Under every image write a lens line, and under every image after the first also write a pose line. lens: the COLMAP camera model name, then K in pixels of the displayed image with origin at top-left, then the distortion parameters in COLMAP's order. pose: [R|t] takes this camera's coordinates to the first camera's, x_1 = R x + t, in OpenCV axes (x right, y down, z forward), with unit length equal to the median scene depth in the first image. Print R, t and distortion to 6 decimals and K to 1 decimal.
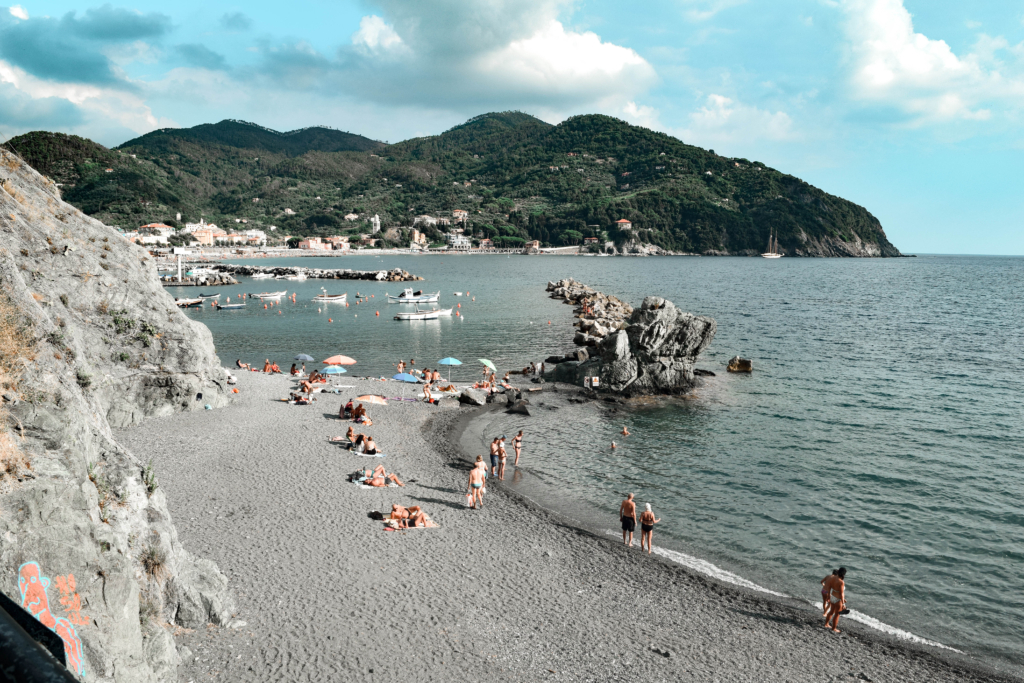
lens RADIAL K [[808.8, 0, 511.7], [0, 808.8, 341.5], [0, 0, 1]] dist [-0.073076, 0.006910]
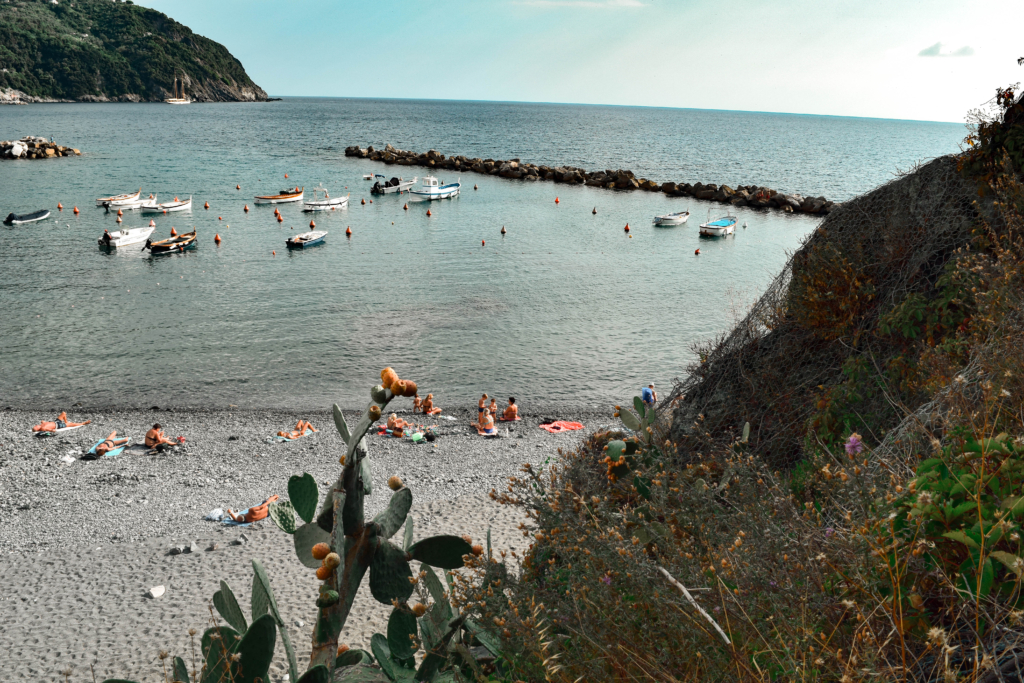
lens RADIAL K [[808.8, 0, 511.2], [0, 808.8, 341.4], [0, 0, 1]] dist [-0.073076, 0.006910]
pose [[0.700107, -0.196544, 0.686456, -0.063465], [0.063133, 0.974644, 0.214669, -0.008347], [-0.711242, -0.106953, 0.694763, 0.059396]]
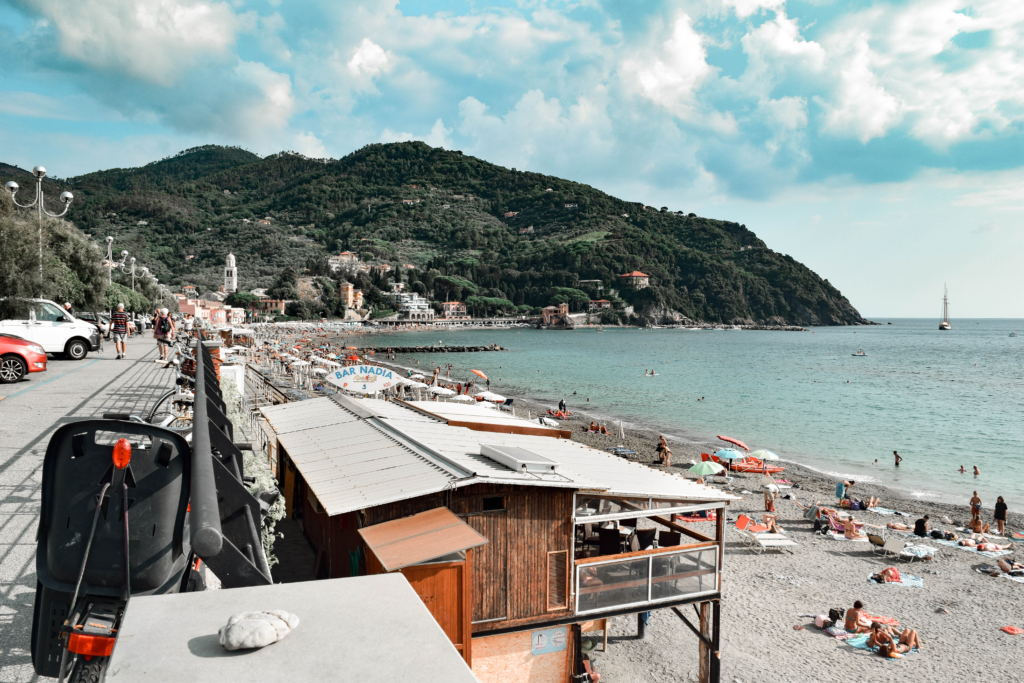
lens RADIAL K [[808.8, 0, 510.6], [0, 808.8, 341.0], [0, 0, 1]] dist [-0.073076, 0.006910]
pose [[0.906333, -0.019709, 0.422104, -0.213350], [0.054946, 0.995928, -0.071477, -0.054149], [-0.418976, 0.087975, 0.903725, 0.451973]]
